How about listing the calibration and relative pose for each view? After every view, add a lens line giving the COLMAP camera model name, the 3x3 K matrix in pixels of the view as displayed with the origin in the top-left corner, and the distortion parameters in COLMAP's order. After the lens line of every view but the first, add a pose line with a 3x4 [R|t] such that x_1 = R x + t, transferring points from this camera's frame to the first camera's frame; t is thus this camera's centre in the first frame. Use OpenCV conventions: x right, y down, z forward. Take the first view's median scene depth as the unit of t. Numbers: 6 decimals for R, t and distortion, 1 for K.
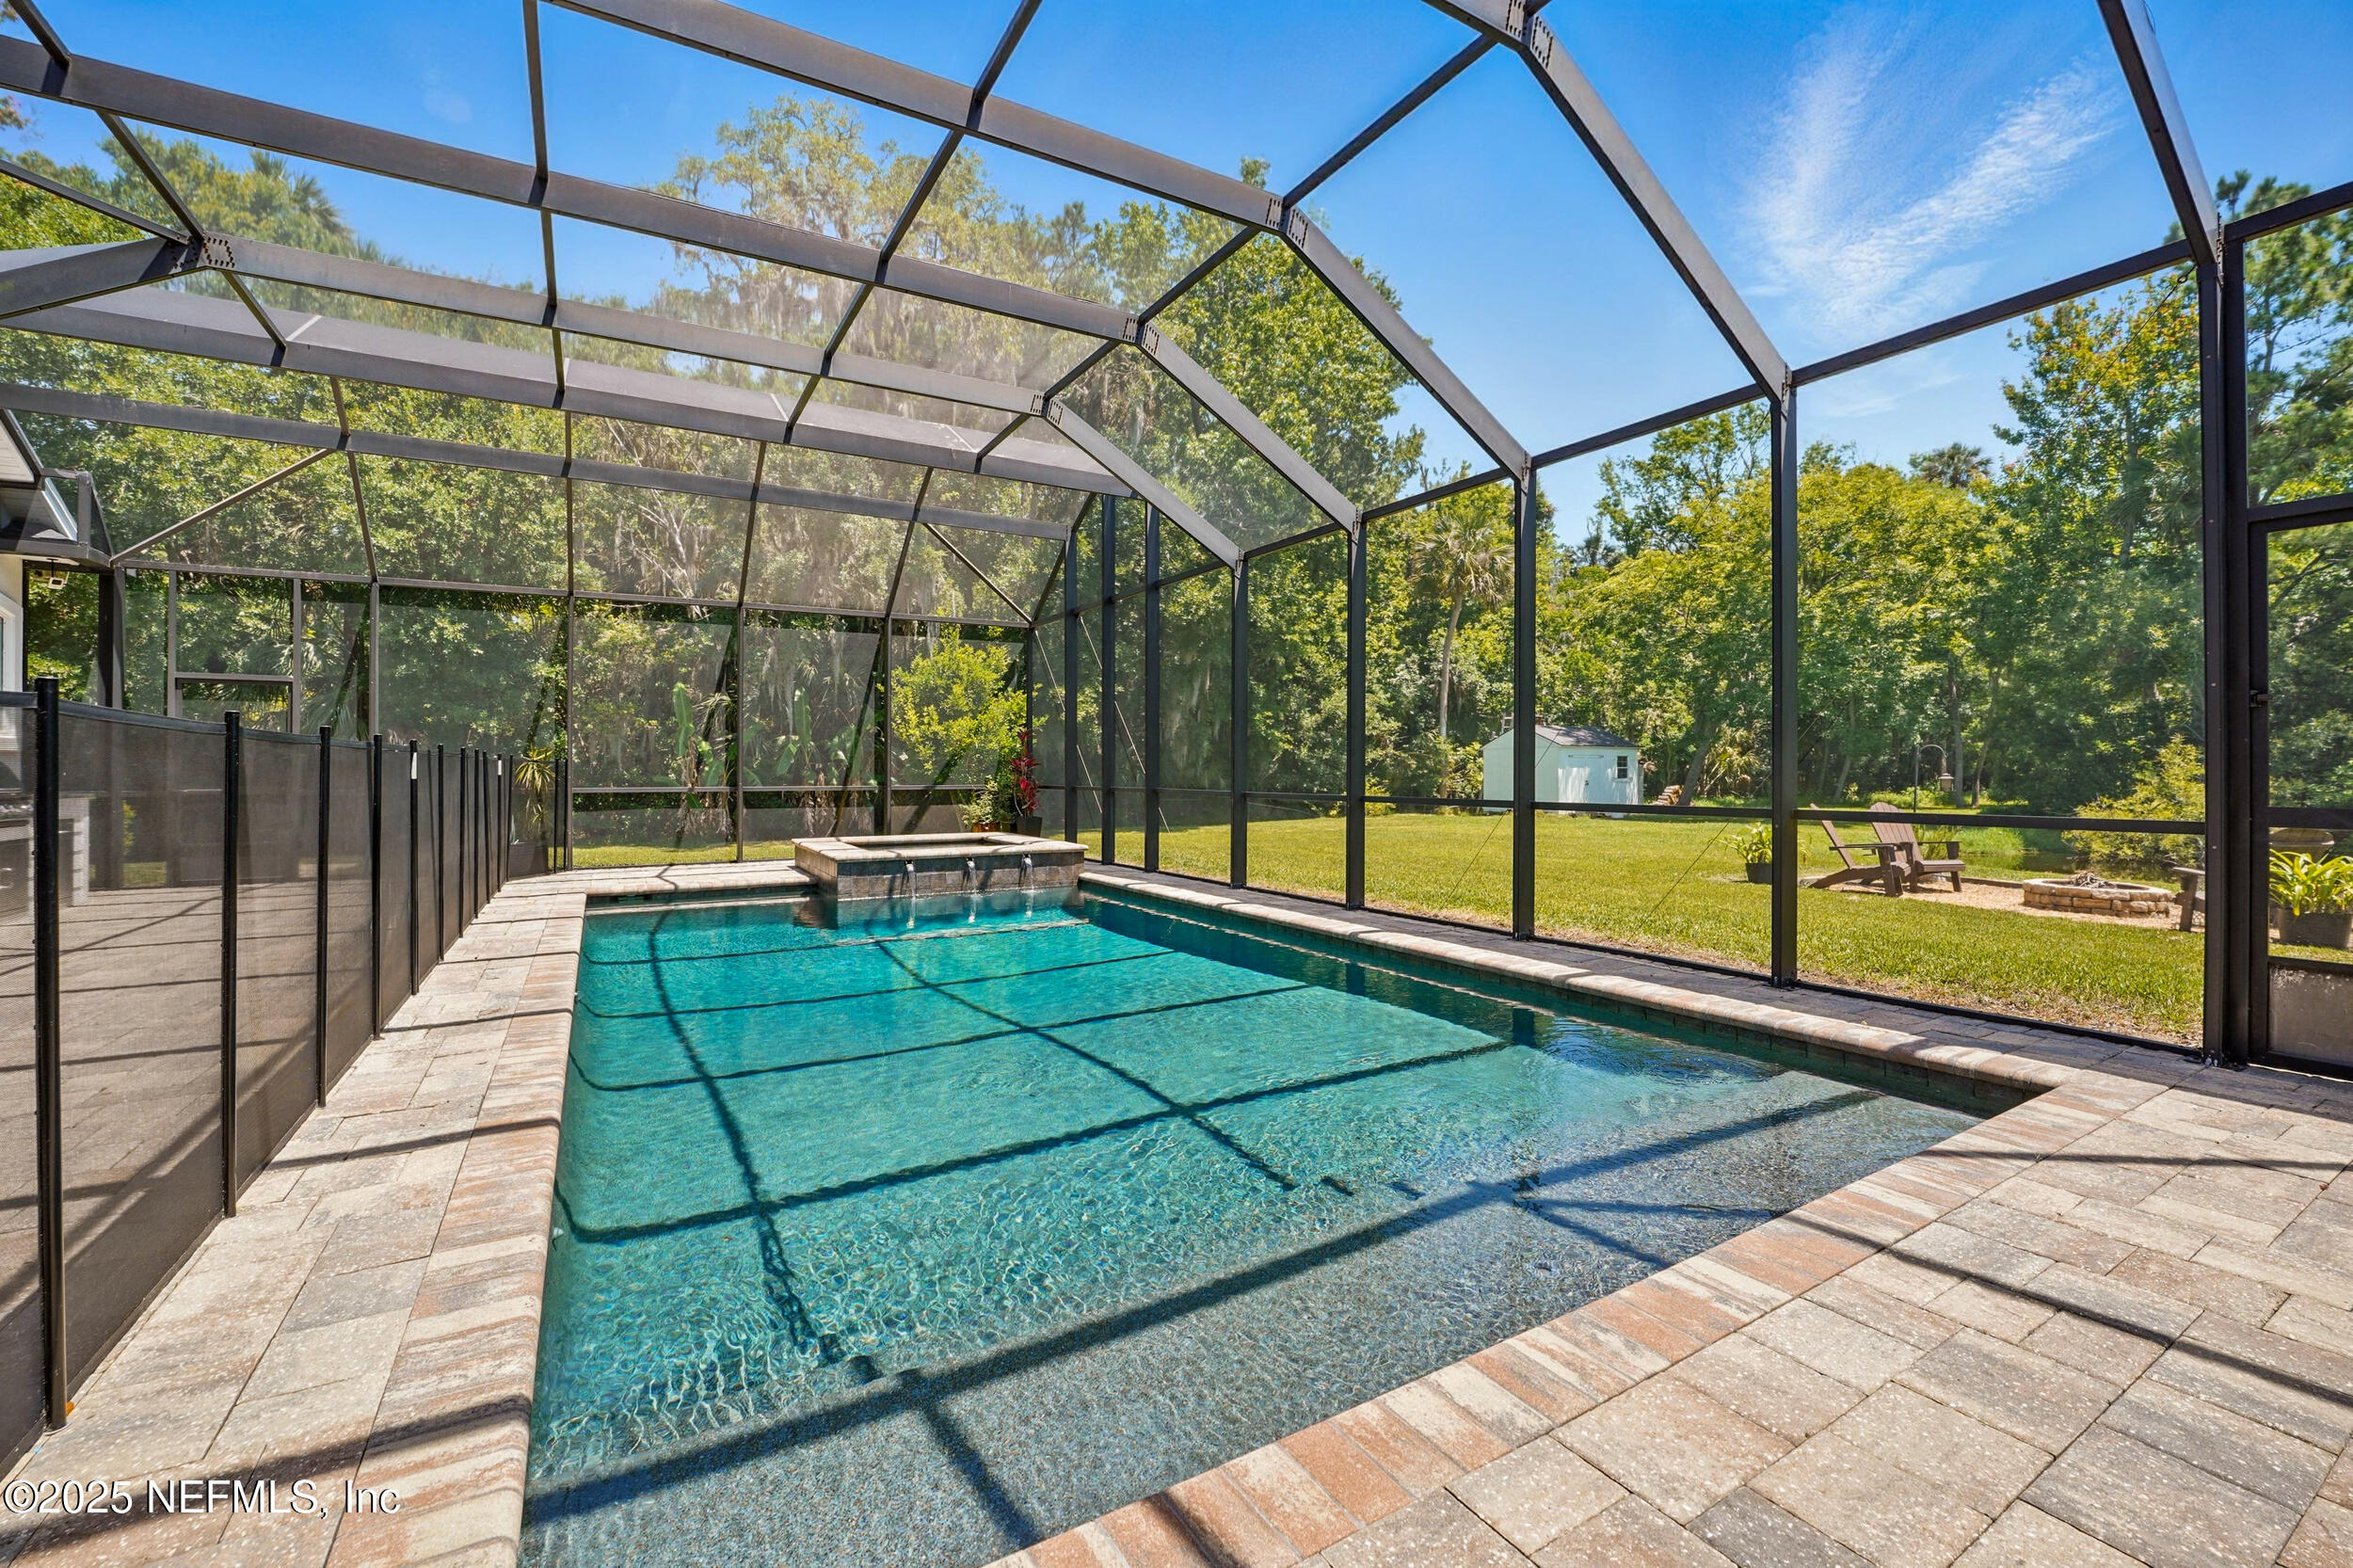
lens RADIAL K [[962.6, 0, 1162.8], [0, 962.6, 779.9], [0, 0, 1]] dist [-0.014860, 0.000222]
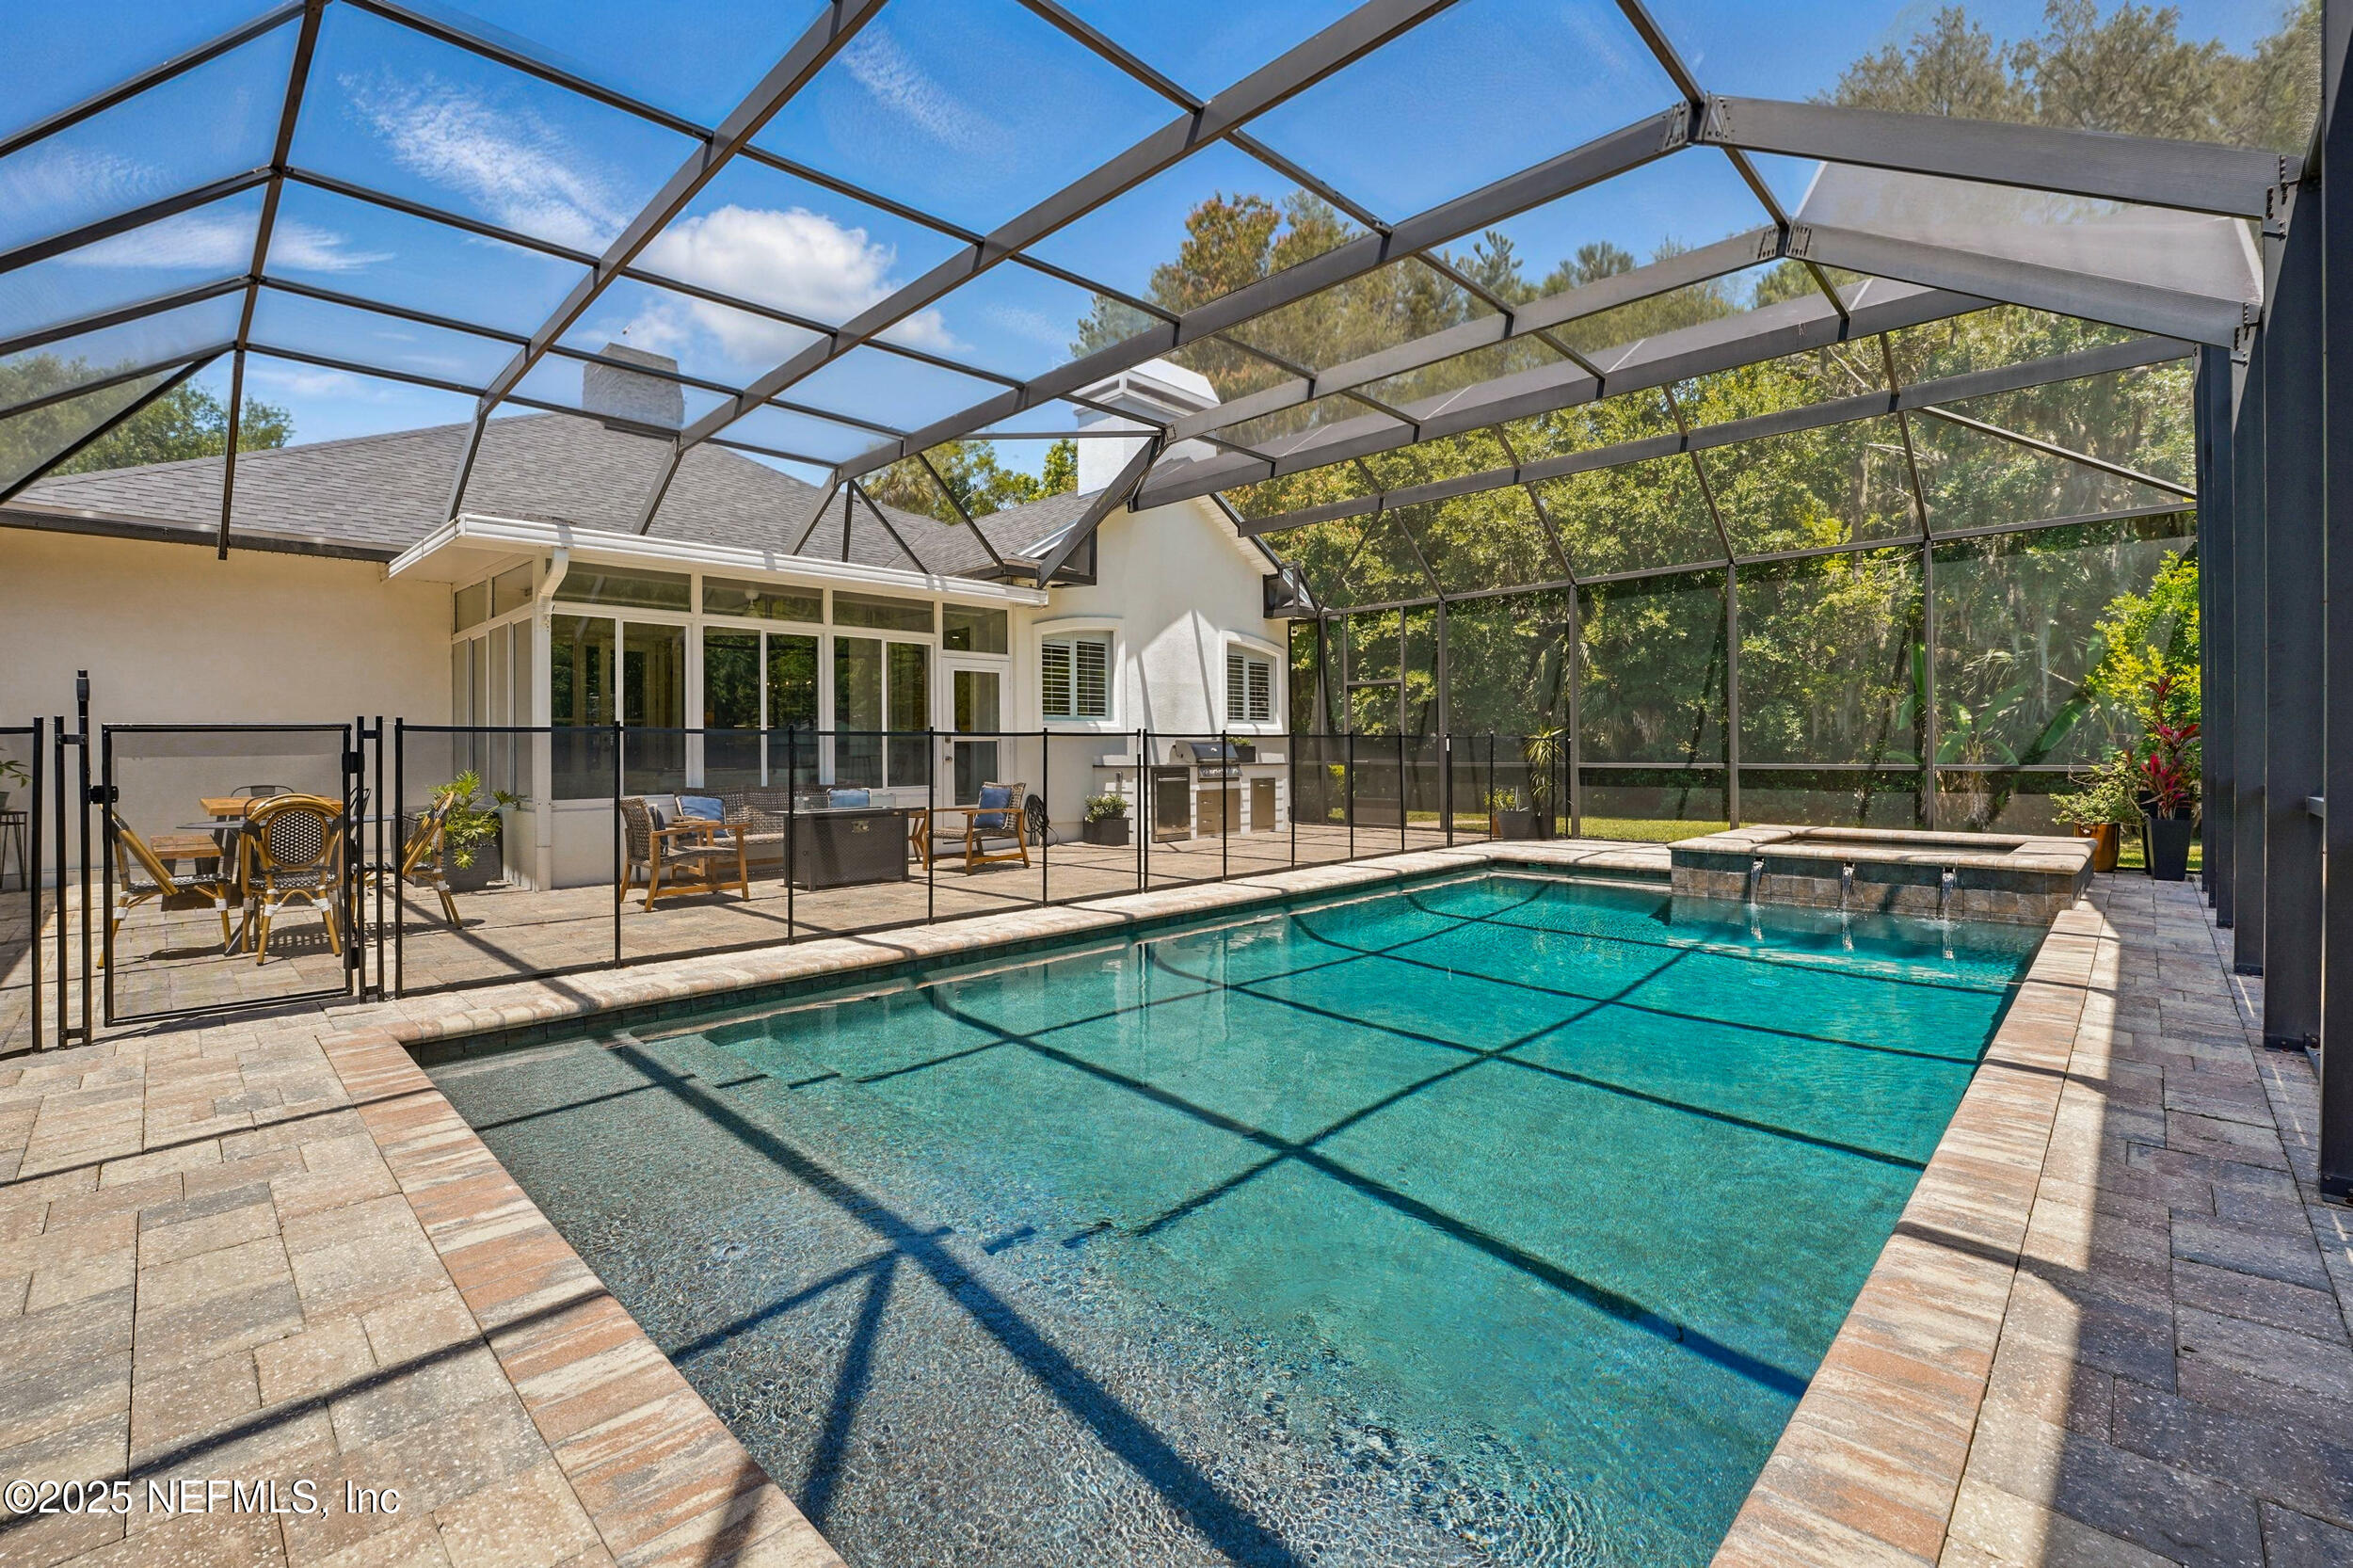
lens RADIAL K [[999.7, 0, 1177.2], [0, 999.7, 772.1], [0, 0, 1]] dist [-0.019702, 0.000498]
pose [[0.270140, 0.020035, -0.962612, 0.413848], [-0.005150, 0.999799, 0.019364, -0.000346], [0.962807, -0.000274, 0.270189, 0.323974]]
